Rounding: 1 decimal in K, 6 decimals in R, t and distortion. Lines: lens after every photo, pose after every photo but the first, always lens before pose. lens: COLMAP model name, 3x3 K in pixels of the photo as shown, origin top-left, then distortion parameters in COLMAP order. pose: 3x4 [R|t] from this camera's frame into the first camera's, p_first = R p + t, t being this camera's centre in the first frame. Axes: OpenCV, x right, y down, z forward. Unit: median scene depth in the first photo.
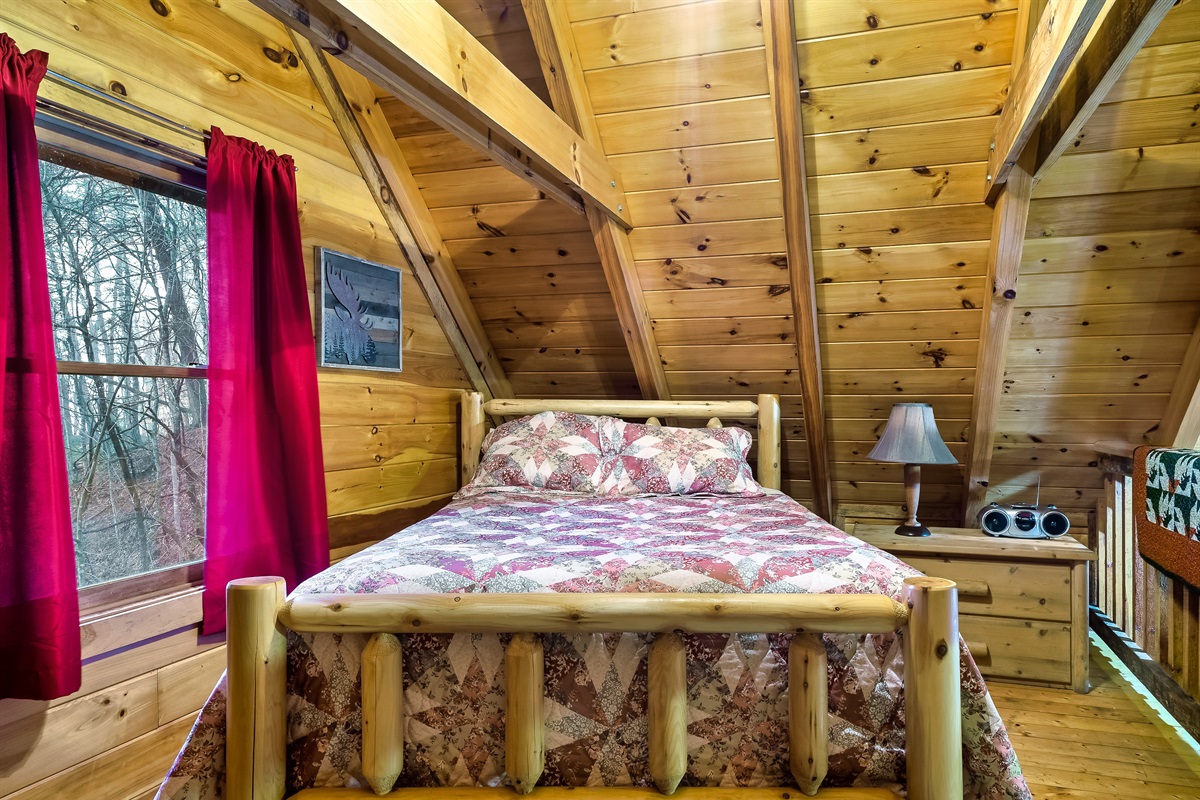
lens RADIAL K [[741.0, 0, 600.0], [0, 741.0, 400.0], [0, 0, 1]] dist [0.007860, 0.000494]
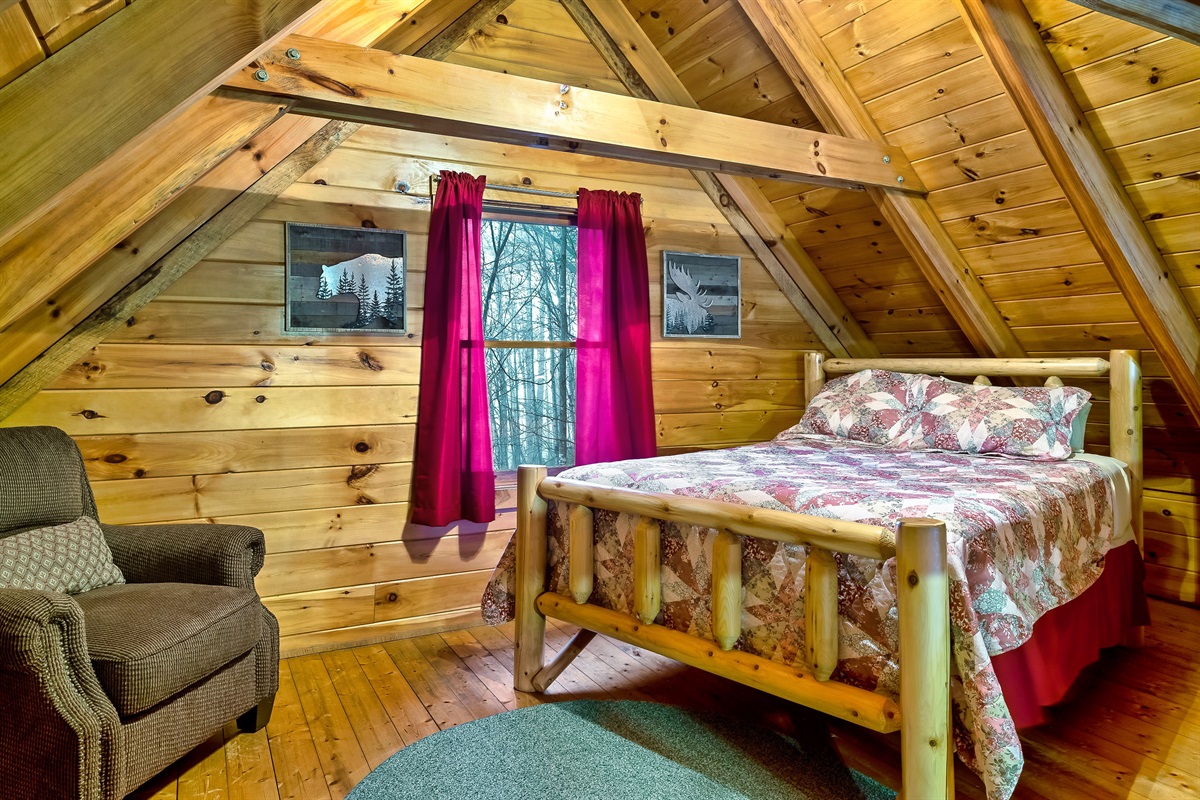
lens RADIAL K [[770.1, 0, 599.0], [0, 770.1, 338.0], [0, 0, 1]] dist [0.003675, 0.000497]
pose [[0.700759, -0.029677, -0.712781, 0.507051], [0.009486, 0.999434, -0.032286, 0.002056], [0.713335, 0.015863, 0.700644, -0.084761]]
